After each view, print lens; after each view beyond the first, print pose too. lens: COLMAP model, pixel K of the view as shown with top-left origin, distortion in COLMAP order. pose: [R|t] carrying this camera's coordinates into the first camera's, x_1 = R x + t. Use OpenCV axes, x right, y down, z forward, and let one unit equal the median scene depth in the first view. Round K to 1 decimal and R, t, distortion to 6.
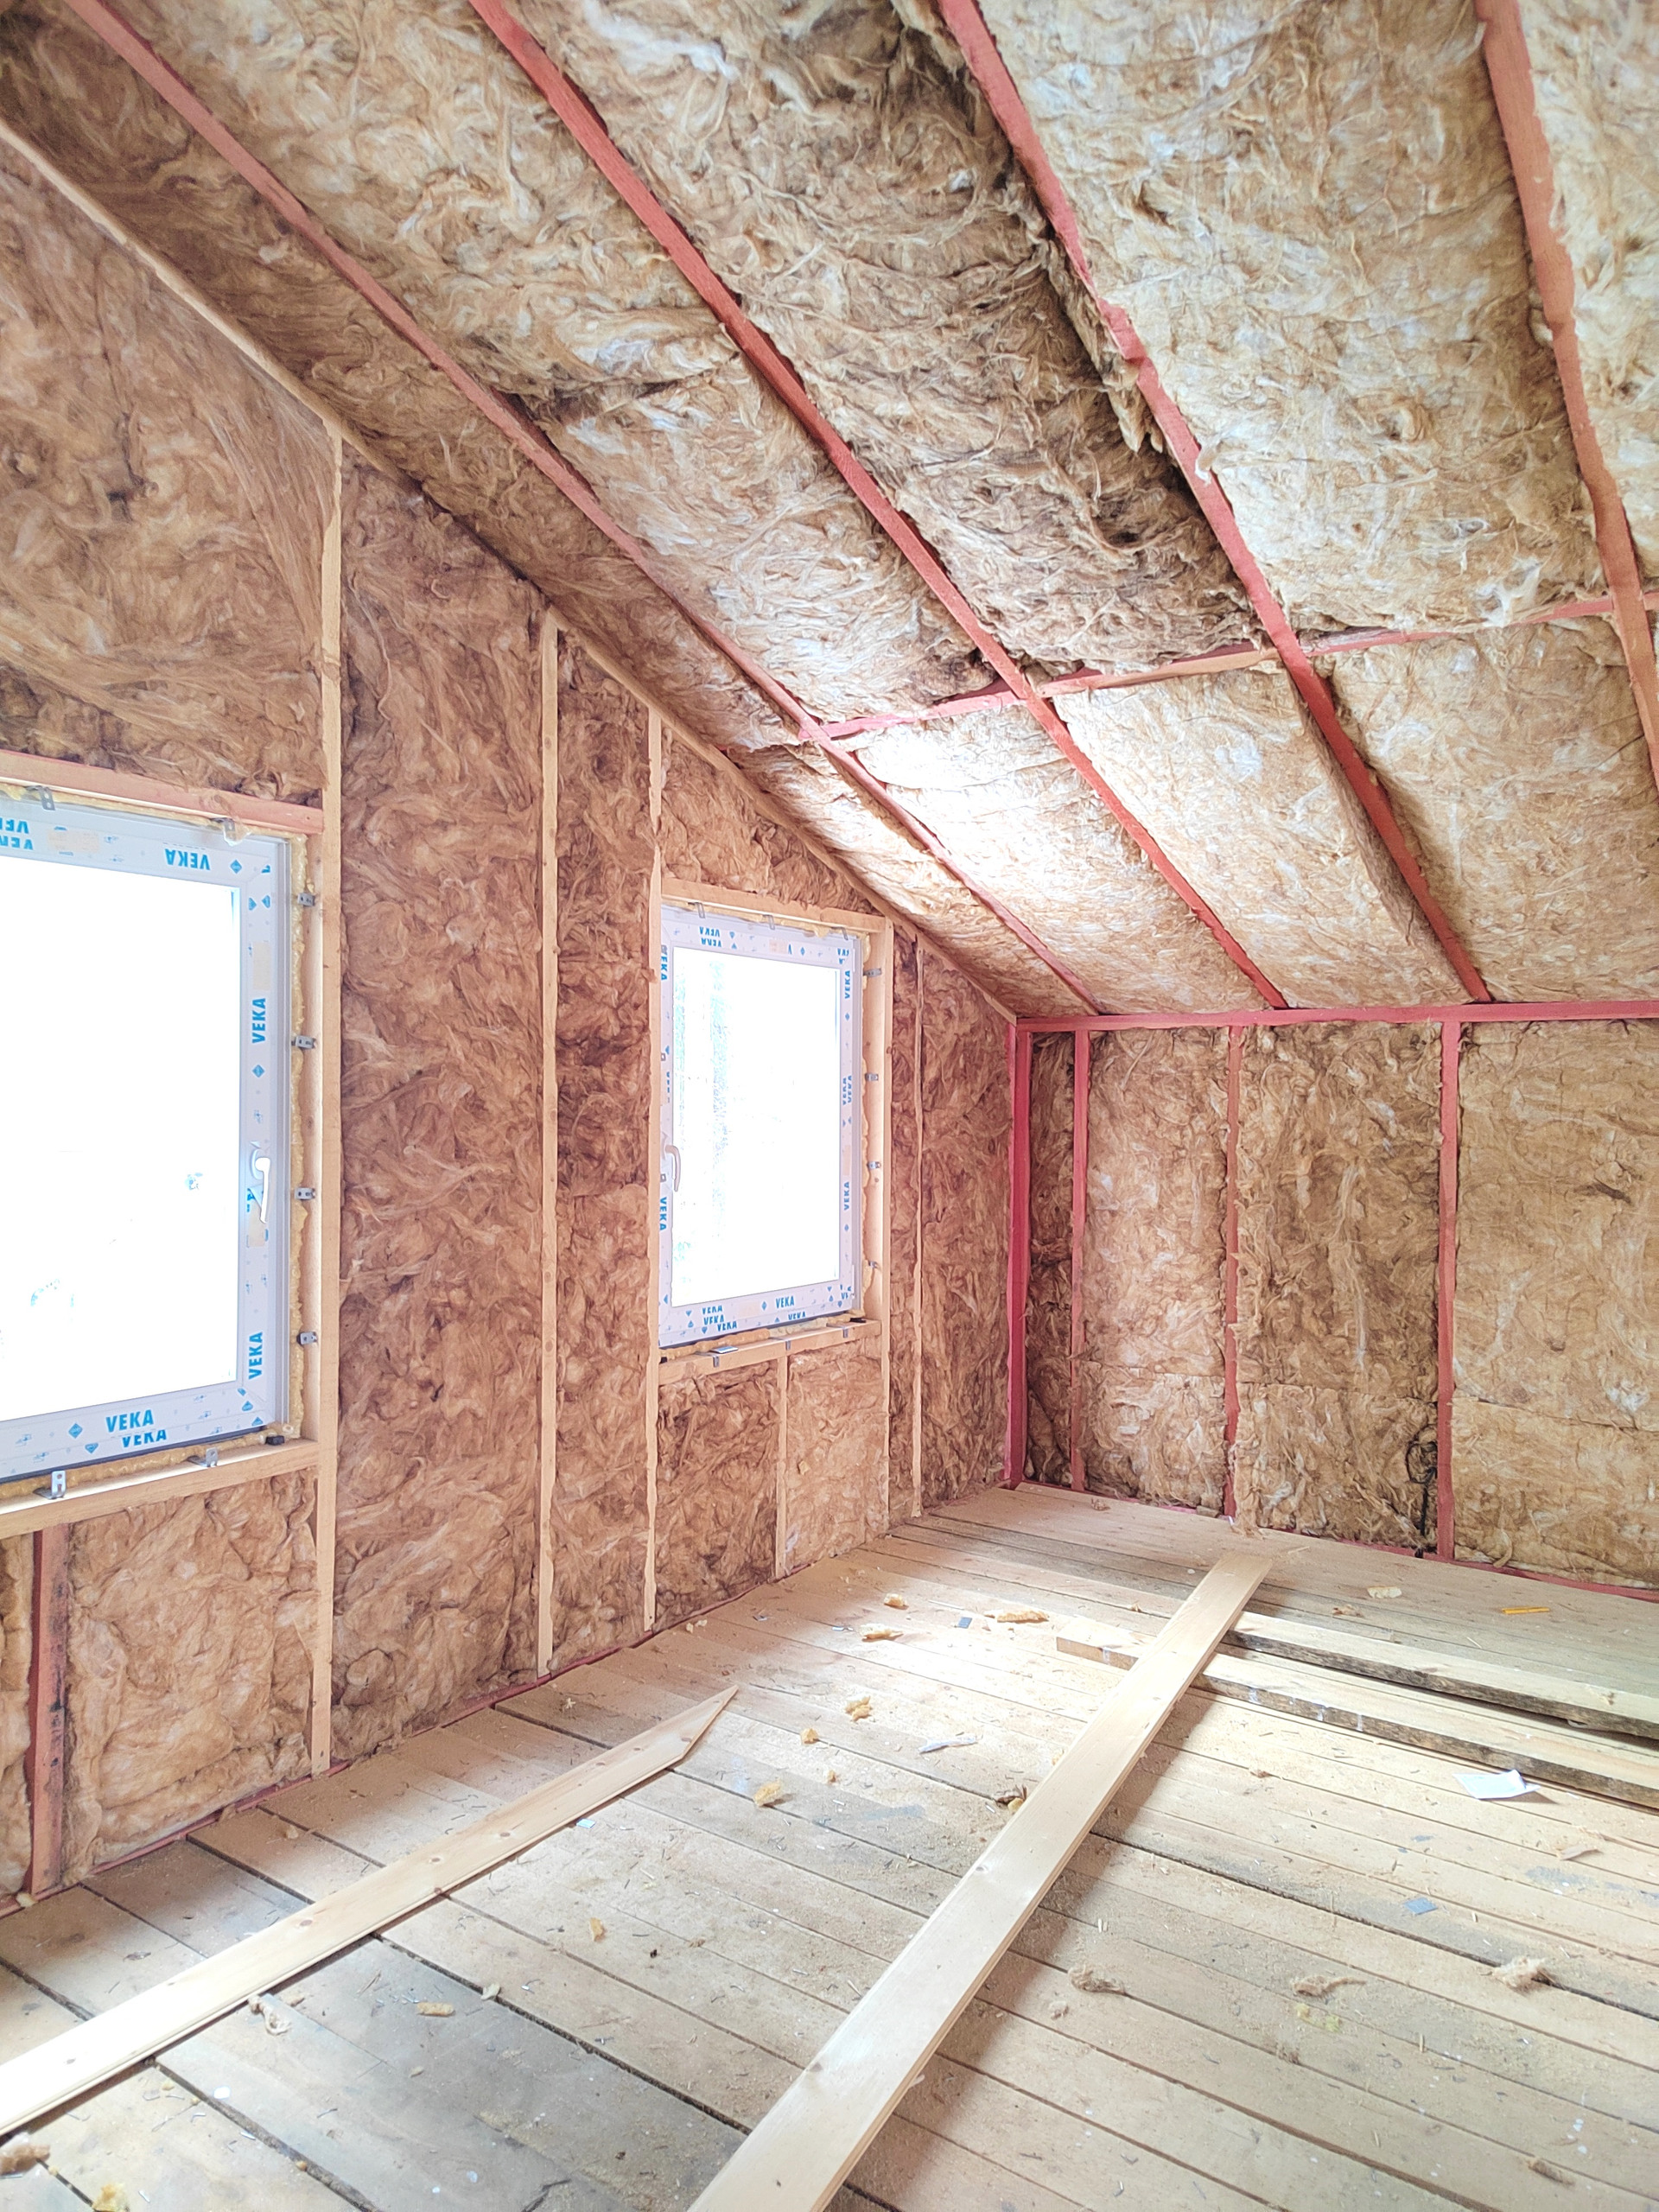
lens RADIAL K [[1472.8, 0, 820.4], [0, 1472.8, 1107.4], [0, 0, 1]] dist [0.042479, -0.025157]
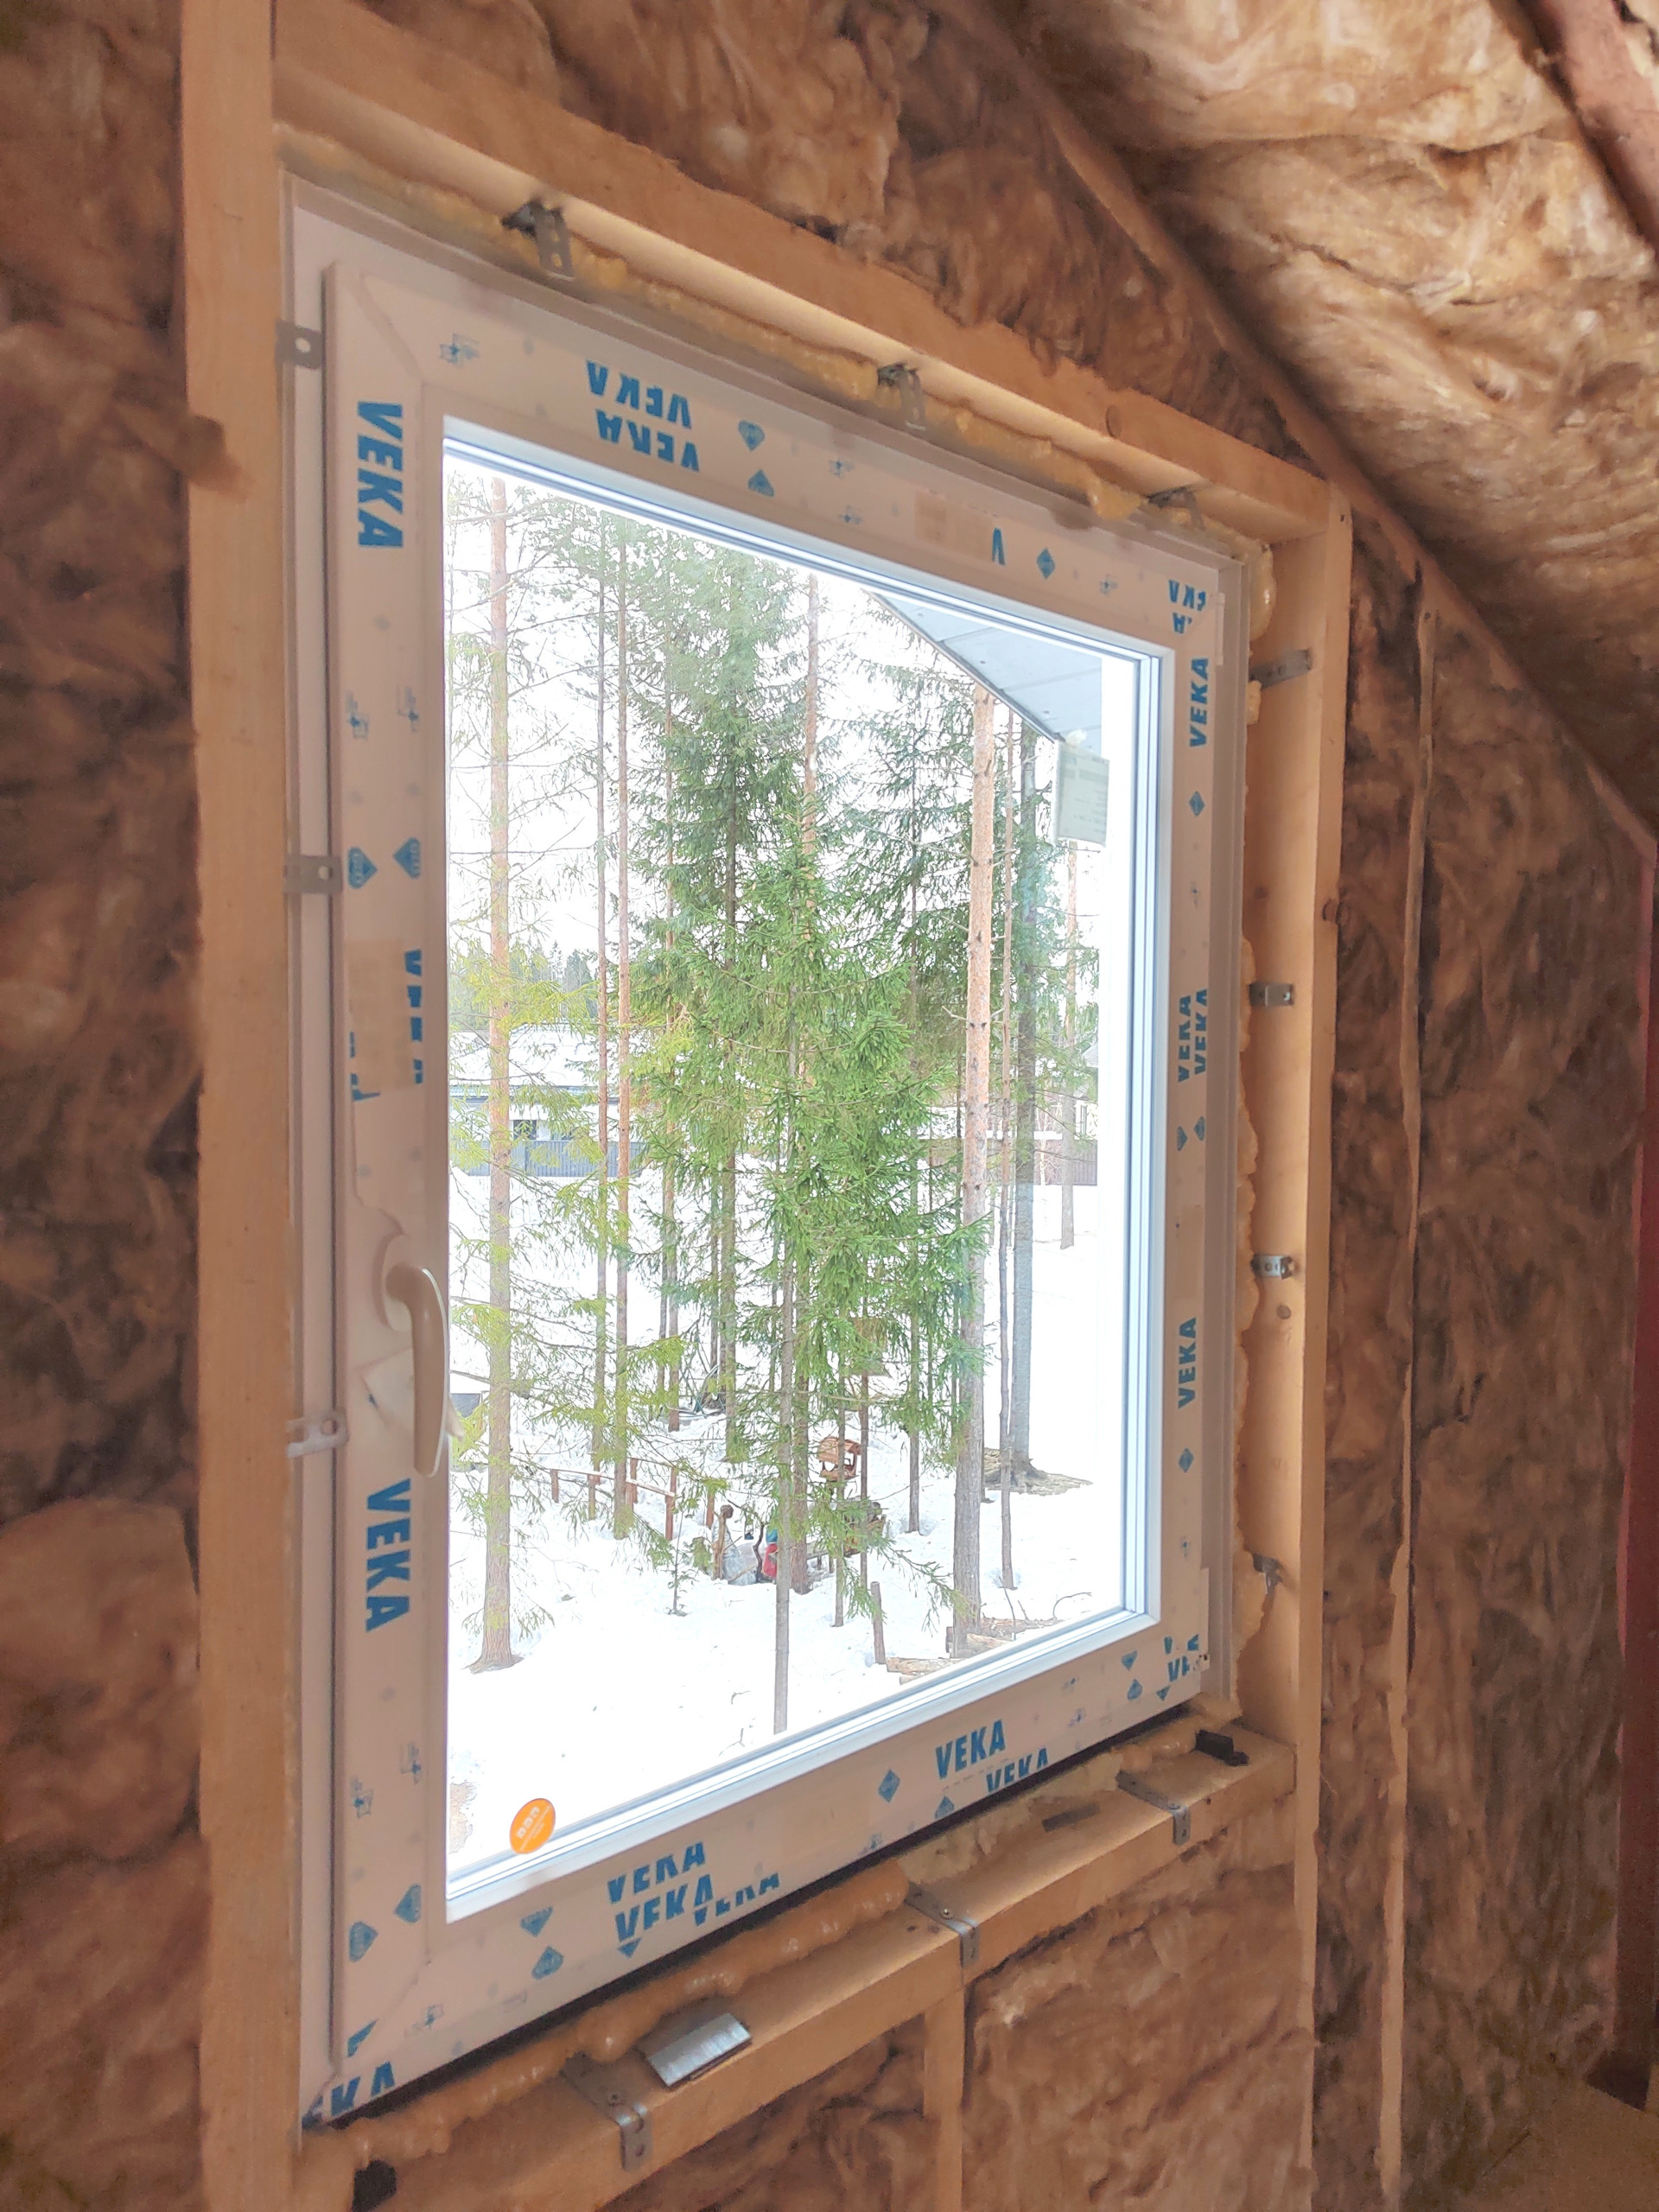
lens RADIAL K [[1472.8, 0, 820.4], [0, 1472.8, 1107.4], [0, 0, 1]] dist [0.042479, -0.025157]
pose [[0.974897, 0.012084, -0.222326, 0.010451], [-0.004728, 0.999425, 0.033590, -0.006114], [0.222604, -0.031695, 0.974394, 0.651863]]
